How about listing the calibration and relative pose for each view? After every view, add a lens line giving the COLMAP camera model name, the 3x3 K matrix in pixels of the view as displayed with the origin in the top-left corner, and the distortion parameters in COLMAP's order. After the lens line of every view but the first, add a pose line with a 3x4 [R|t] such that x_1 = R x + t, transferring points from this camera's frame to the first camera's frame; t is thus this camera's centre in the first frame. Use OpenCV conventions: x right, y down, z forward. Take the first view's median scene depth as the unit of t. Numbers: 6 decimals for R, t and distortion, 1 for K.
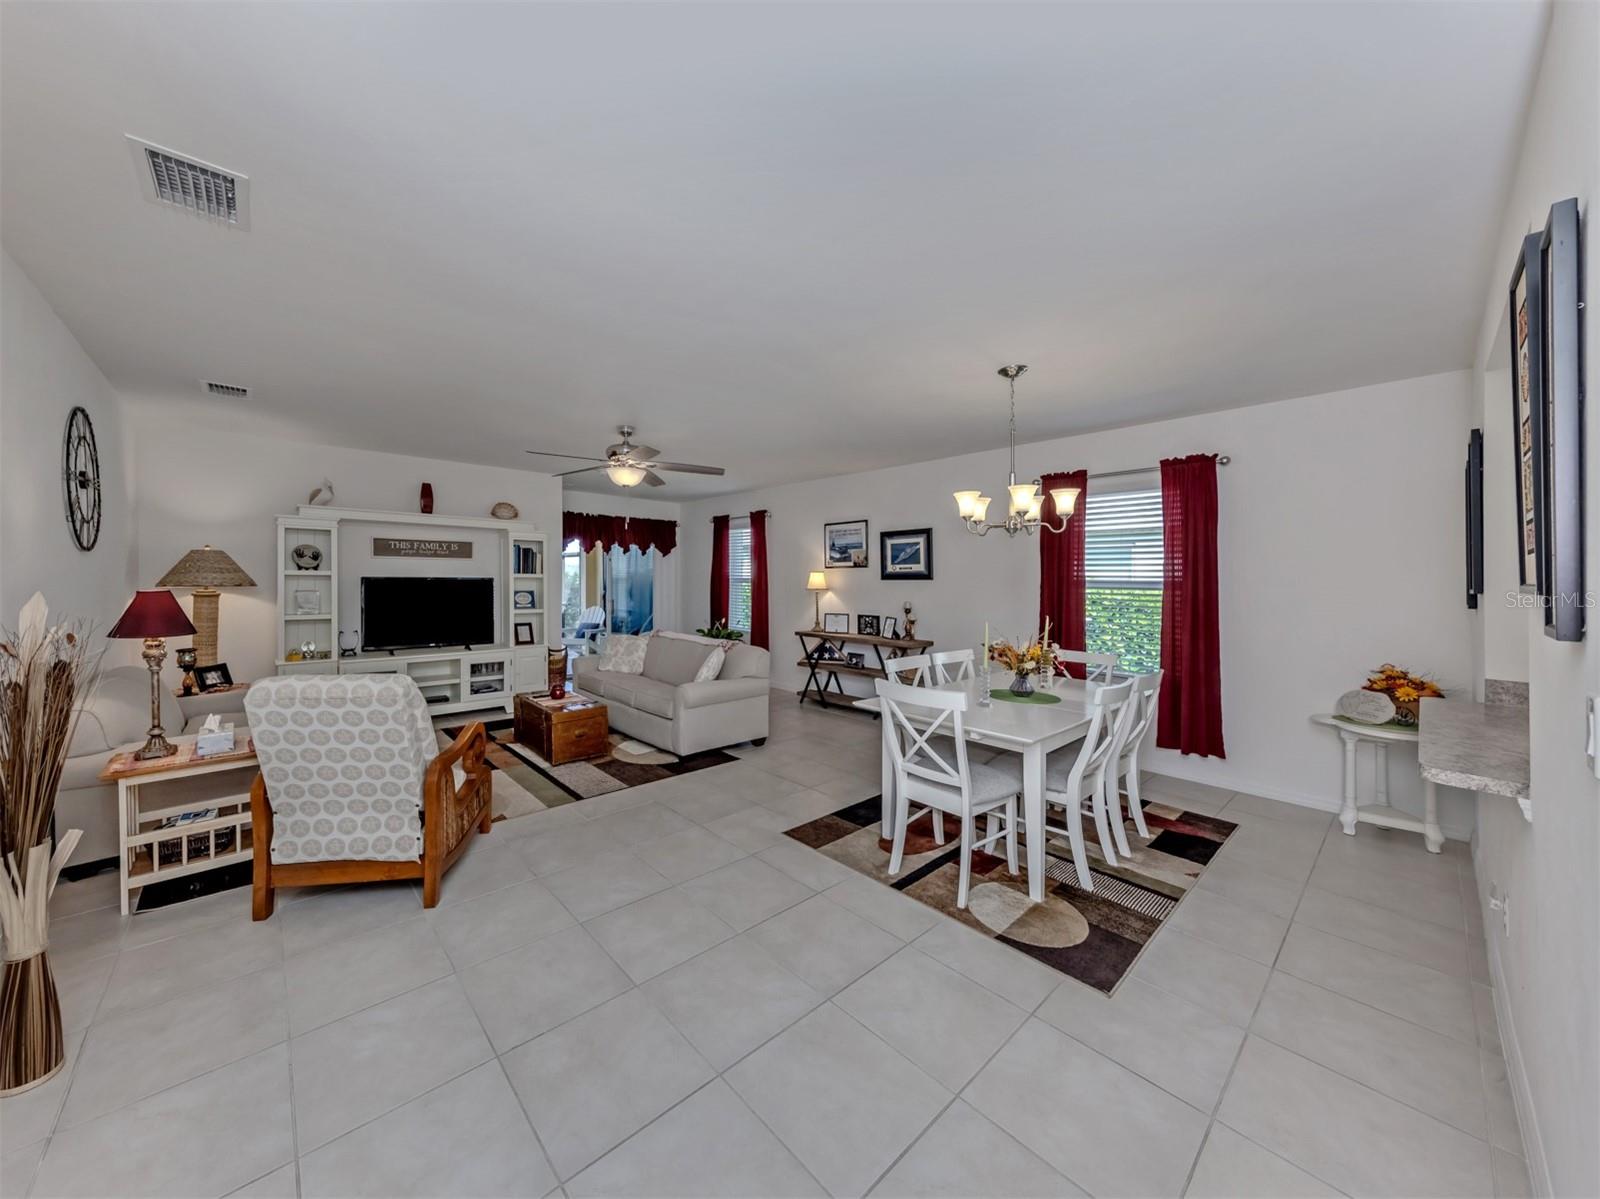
lens RADIAL K [[577.1, 0, 747.1], [0, 577.1, 561.3], [0, 0, 1]] dist [0.008628, -0.000565]
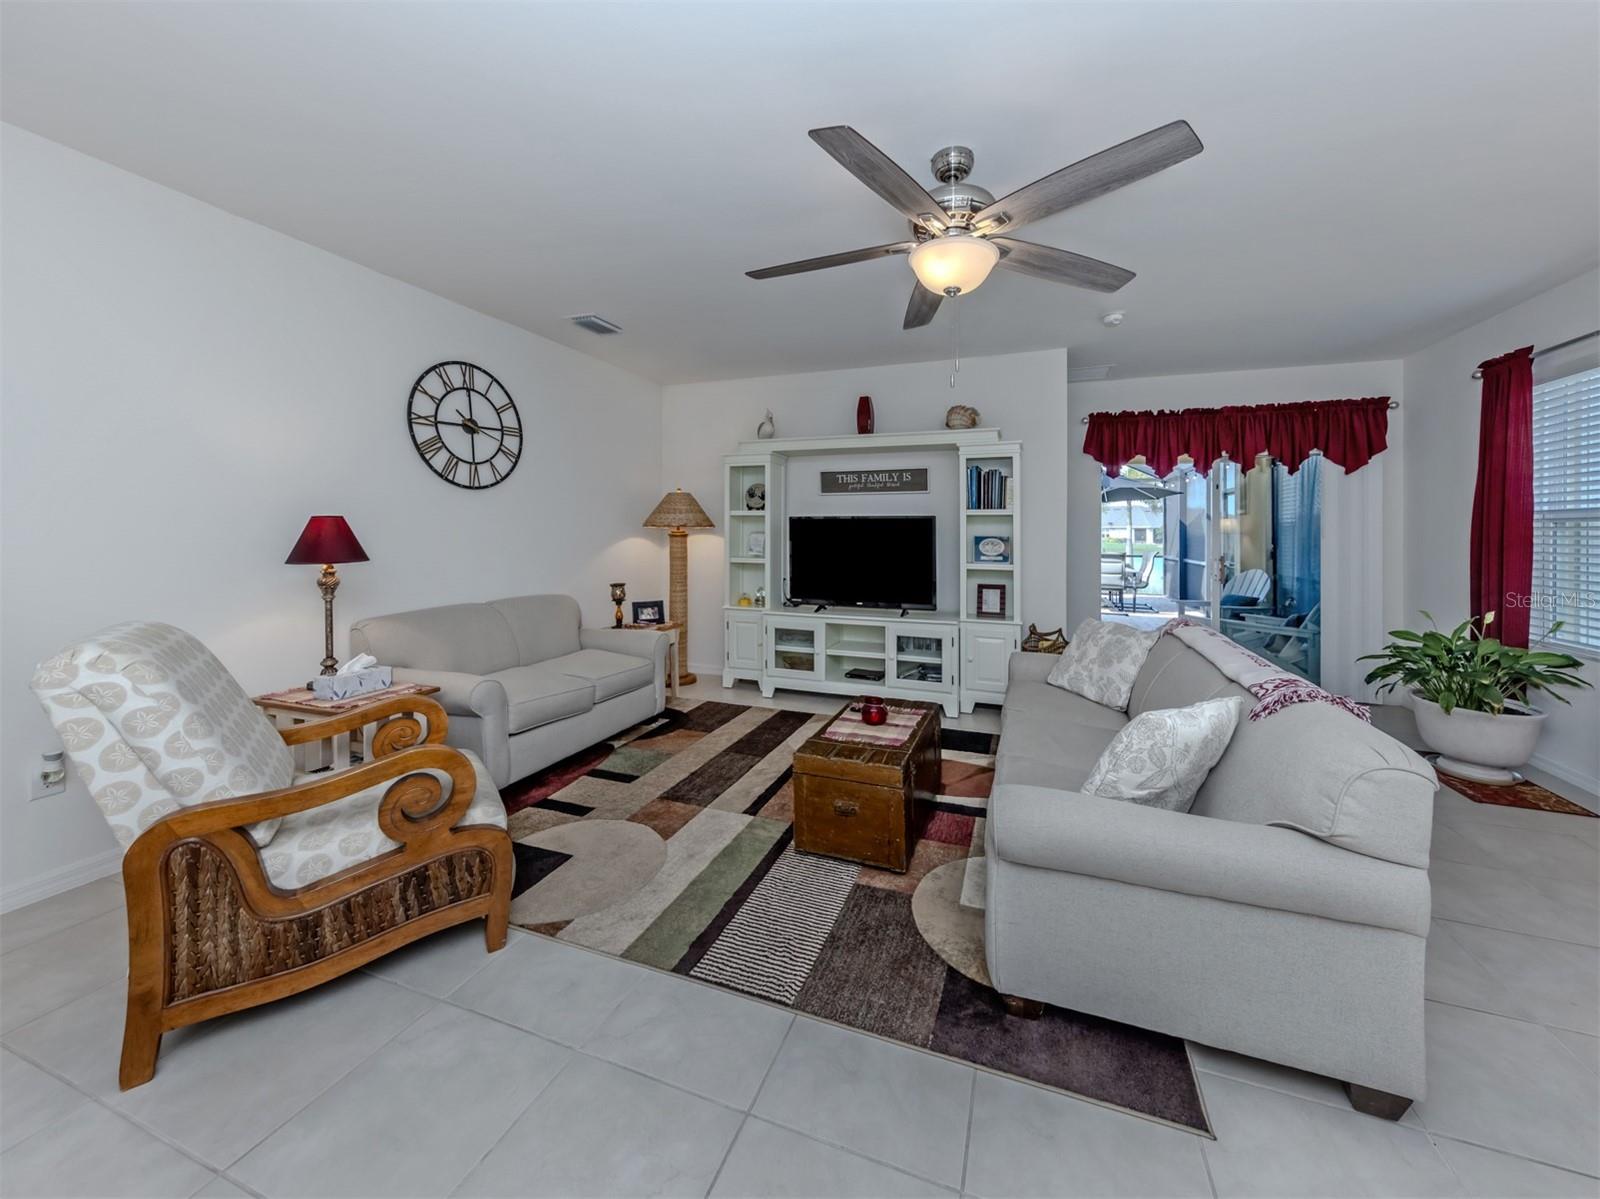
lens RADIAL K [[590.2, 0, 820.2], [0, 590.2, 538.6], [0, 0, 1]] dist [0.005302, -0.000250]
pose [[0.498898, 0.003099, -0.866655, 0.121058], [0.025750, 0.999499, 0.018397, 0.045684], [0.866278, -0.031495, 0.498568, 0.616733]]
